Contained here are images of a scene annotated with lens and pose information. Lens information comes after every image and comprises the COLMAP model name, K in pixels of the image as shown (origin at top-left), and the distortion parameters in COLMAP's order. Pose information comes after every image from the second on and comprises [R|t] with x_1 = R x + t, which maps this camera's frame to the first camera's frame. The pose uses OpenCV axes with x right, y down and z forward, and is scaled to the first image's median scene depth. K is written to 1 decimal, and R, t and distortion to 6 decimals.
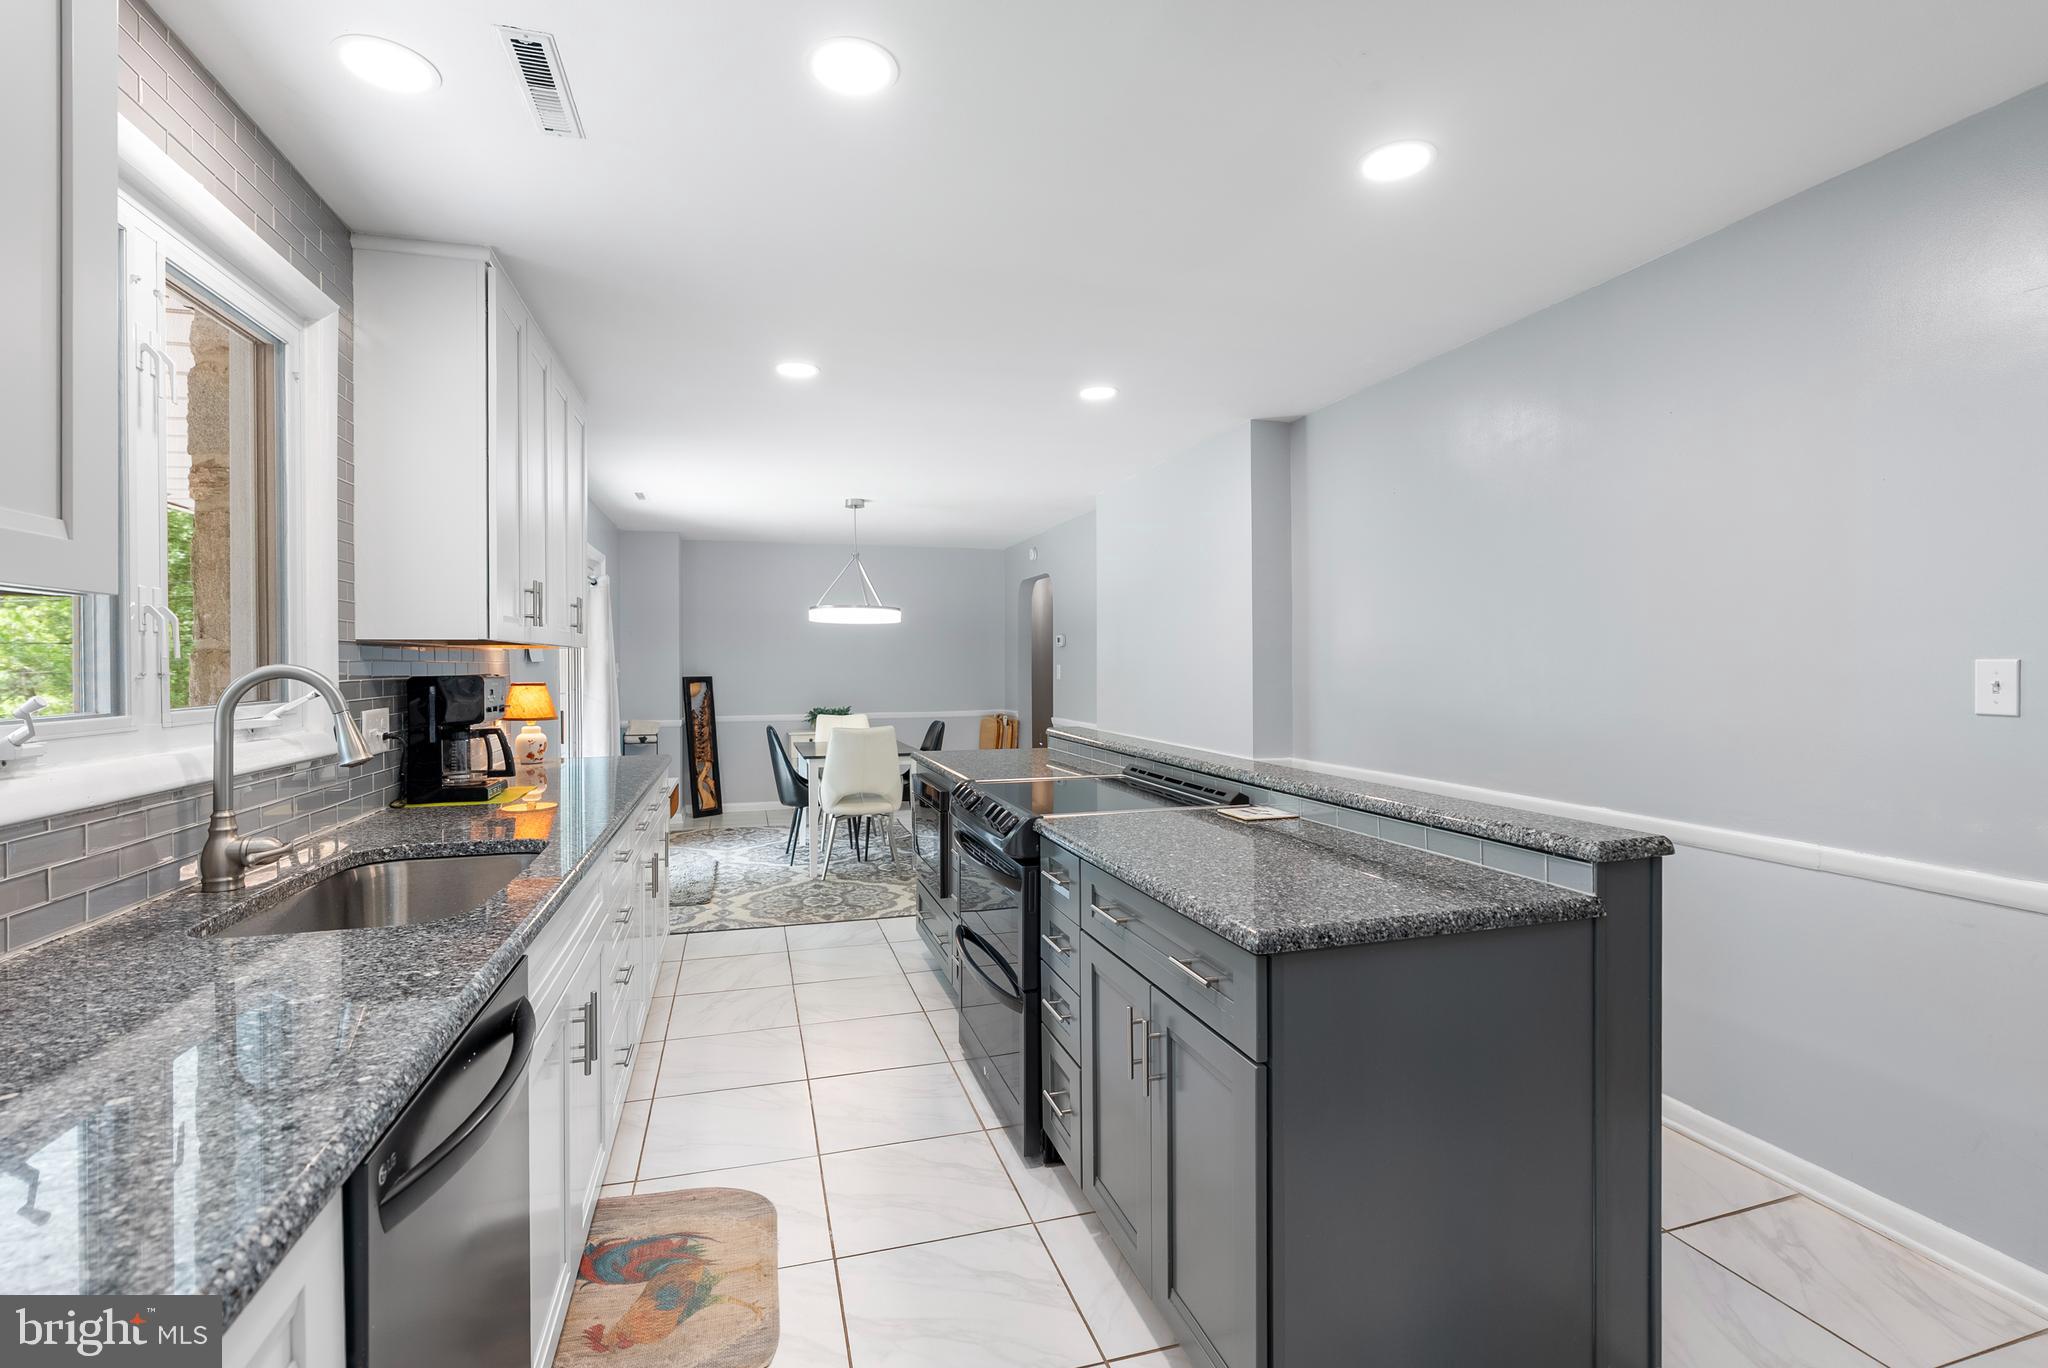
lens RADIAL K [[929.4, 0, 1024.0], [0, 929.4, 684.0], [0, 0, 1]] dist [-0.000891, -0.000154]
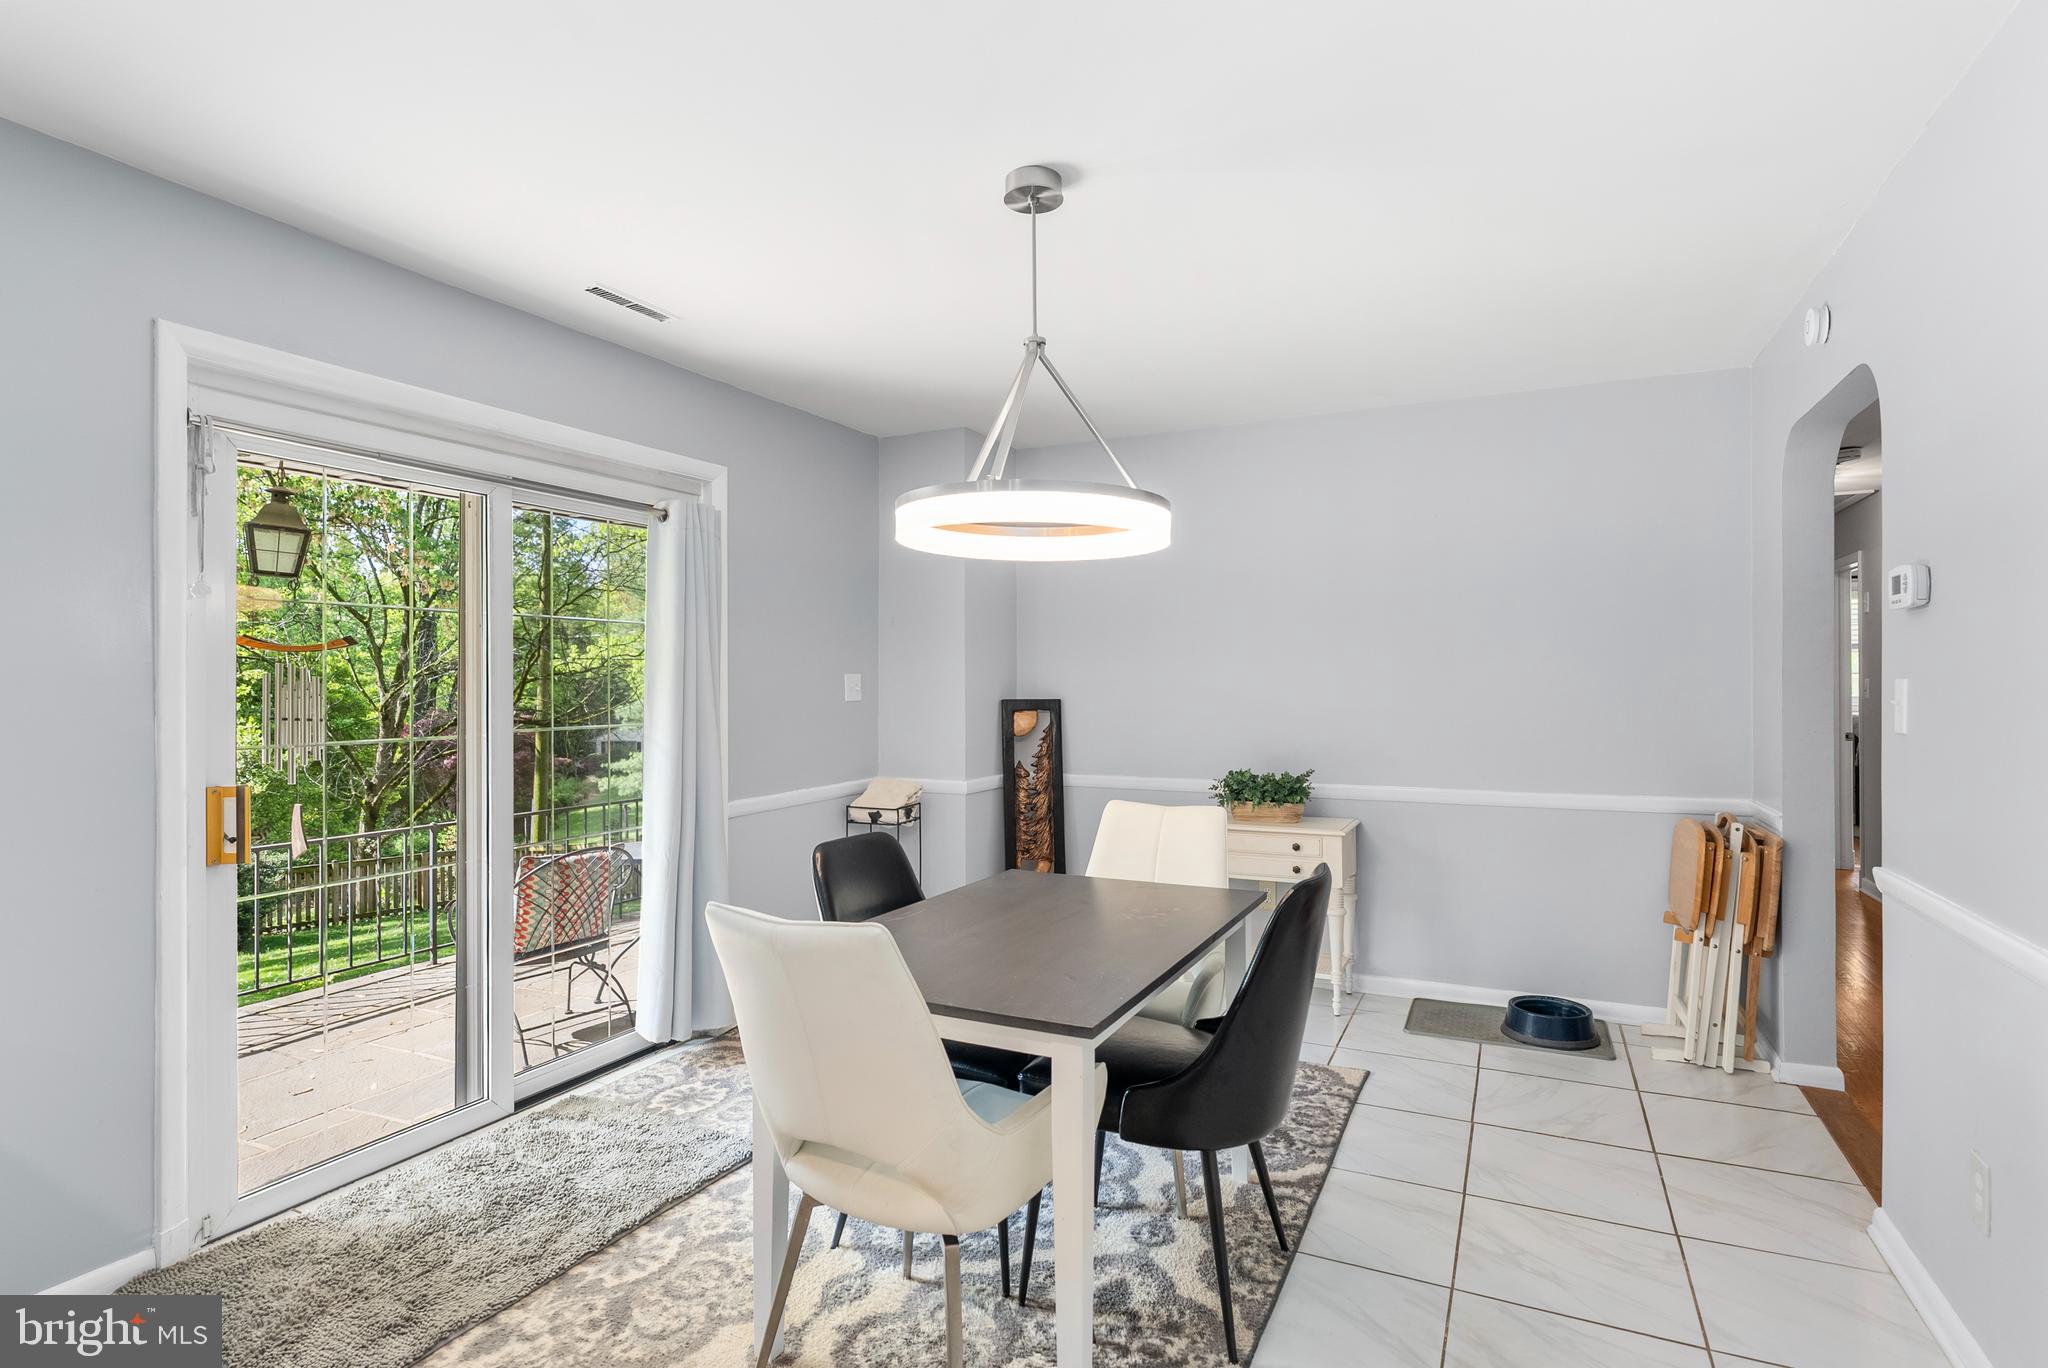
lens RADIAL K [[1006.0, 0, 1024.0], [0, 1006.0, 684.0], [0, 0, 1]] dist [-0.023085, -0.000160]
pose [[0.730660, 0.007408, -0.682701, 0.043088], [-0.017130, 0.999825, -0.007485, -0.012539], [0.682526, 0.017164, 0.730660, 0.578227]]
